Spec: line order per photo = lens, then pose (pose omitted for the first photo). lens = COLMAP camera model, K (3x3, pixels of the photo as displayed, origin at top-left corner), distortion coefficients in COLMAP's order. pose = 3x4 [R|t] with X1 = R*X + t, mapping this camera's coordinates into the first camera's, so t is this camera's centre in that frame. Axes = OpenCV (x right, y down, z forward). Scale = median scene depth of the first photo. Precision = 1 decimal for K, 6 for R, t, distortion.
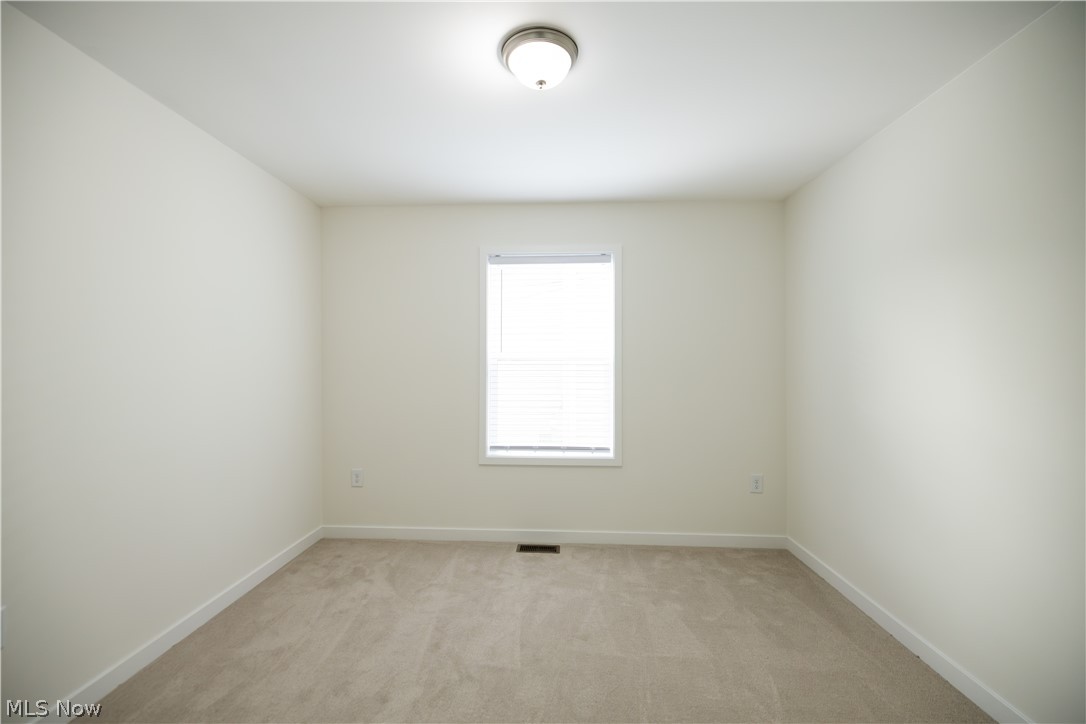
lens RADIAL K [[463.3, 0, 544.3], [0, 463.3, 363.1], [0, 0, 1]] dist [0.023305, -0.001935]
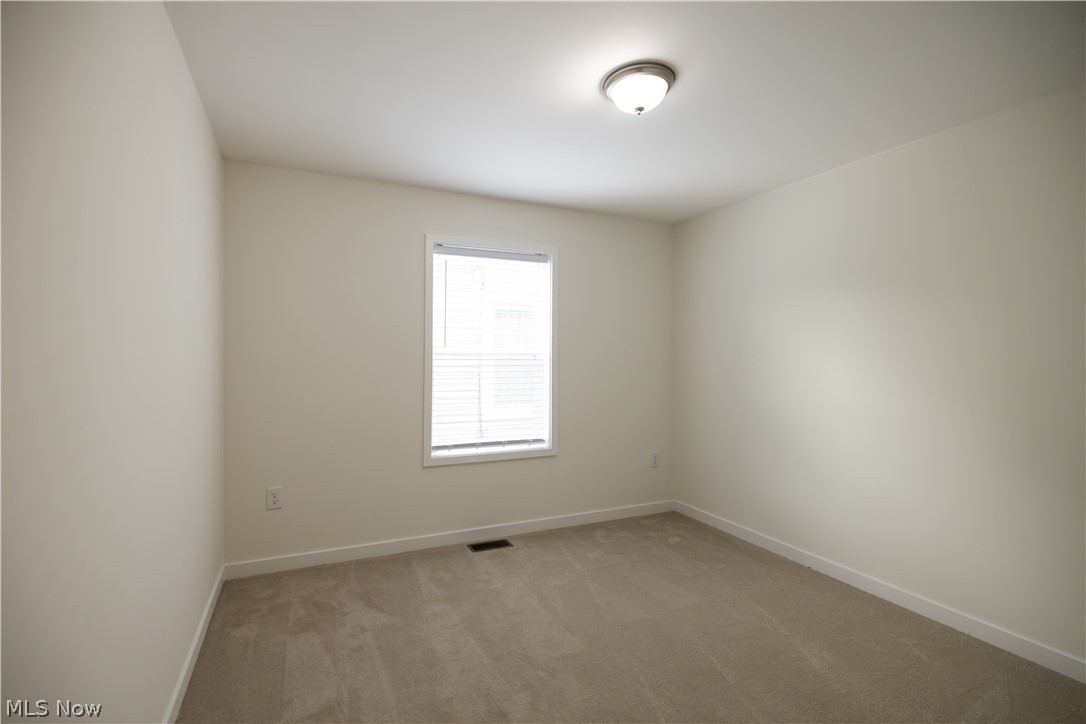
lens RADIAL K [[463.3, 0, 538.9], [0, 463.3, 354.0], [0, 0, 1]] dist [0.023305, -0.001935]
pose [[0.898730, 0.007141, 0.438445, -0.341530], [-0.001335, 0.999907, -0.013550, 0.004629], [-0.438501, 0.011593, 0.898656, 0.058341]]
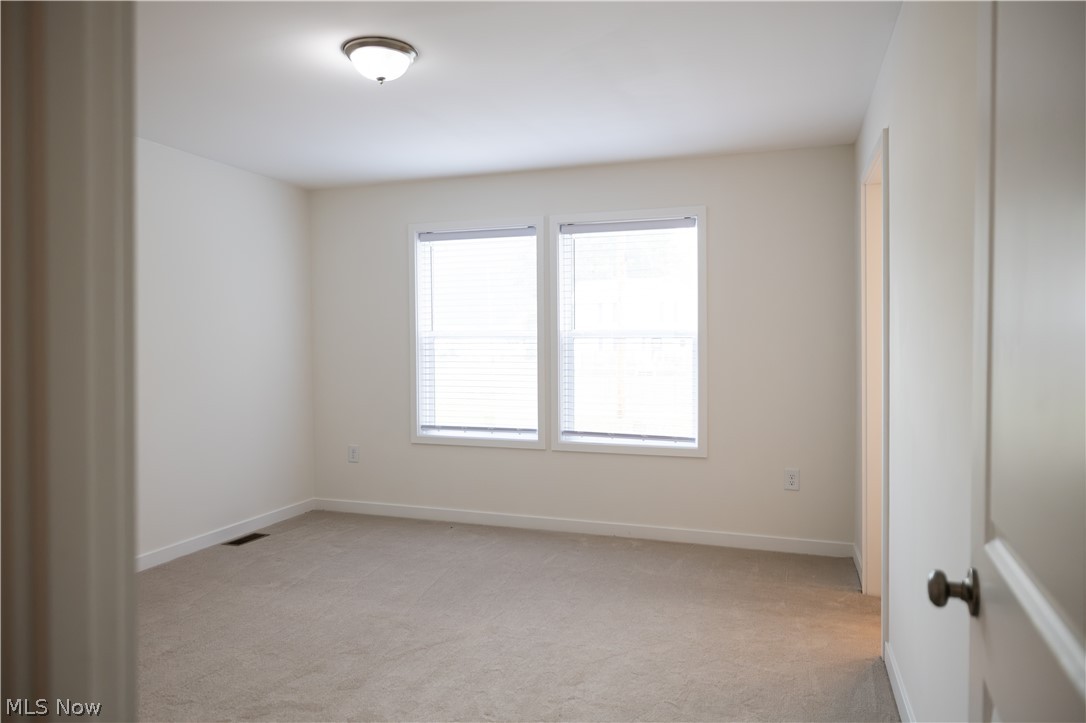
lens RADIAL K [[512.2, 0, 547.6], [0, 512.2, 346.7], [0, 0, 1]] dist [-0.038748, -0.000533]
pose [[0.988911, 0.006890, -0.148350, 0.319180], [-0.005159, 0.999914, 0.012051, -0.003330], [0.148421, -0.011152, 0.988861, -0.042005]]
